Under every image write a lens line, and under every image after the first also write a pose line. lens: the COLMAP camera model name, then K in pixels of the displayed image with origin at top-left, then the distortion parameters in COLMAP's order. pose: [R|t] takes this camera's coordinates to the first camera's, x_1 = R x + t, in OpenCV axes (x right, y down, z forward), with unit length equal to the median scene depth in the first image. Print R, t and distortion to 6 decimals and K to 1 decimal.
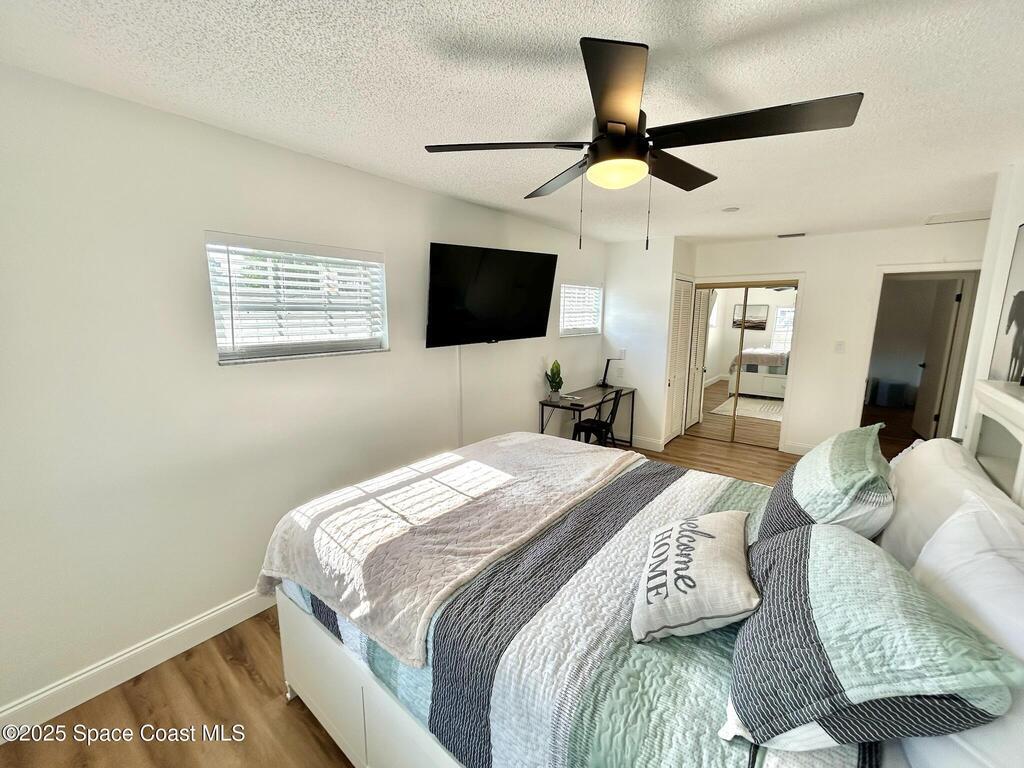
lens RADIAL K [[410.8, 0, 512.0], [0, 410.8, 384.0], [0, 0, 1]] dist [0.001462, 0.000138]
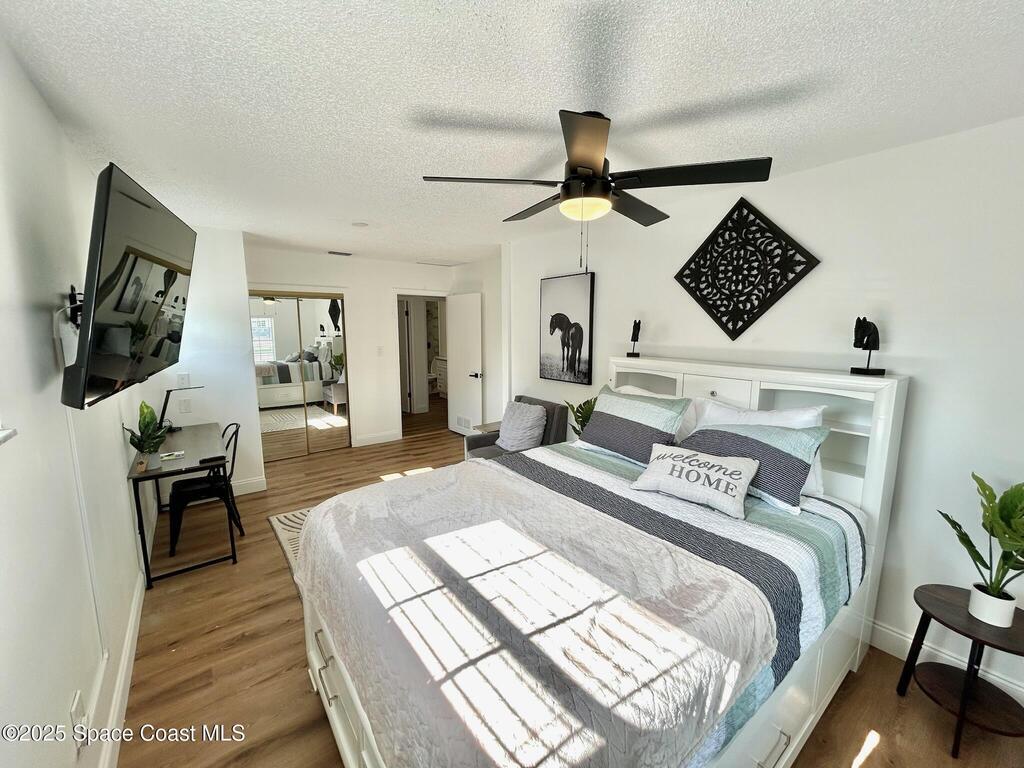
lens RADIAL K [[395.5, 0, 525.8], [0, 395.5, 406.0], [0, 0, 1]] dist [-0.000845, -0.000026]
pose [[0.245777, -0.195073, 0.949495, -0.874603], [0.166299, 0.973503, 0.156959, -0.143465], [-0.954955, 0.119324, 0.271705, 0.875699]]
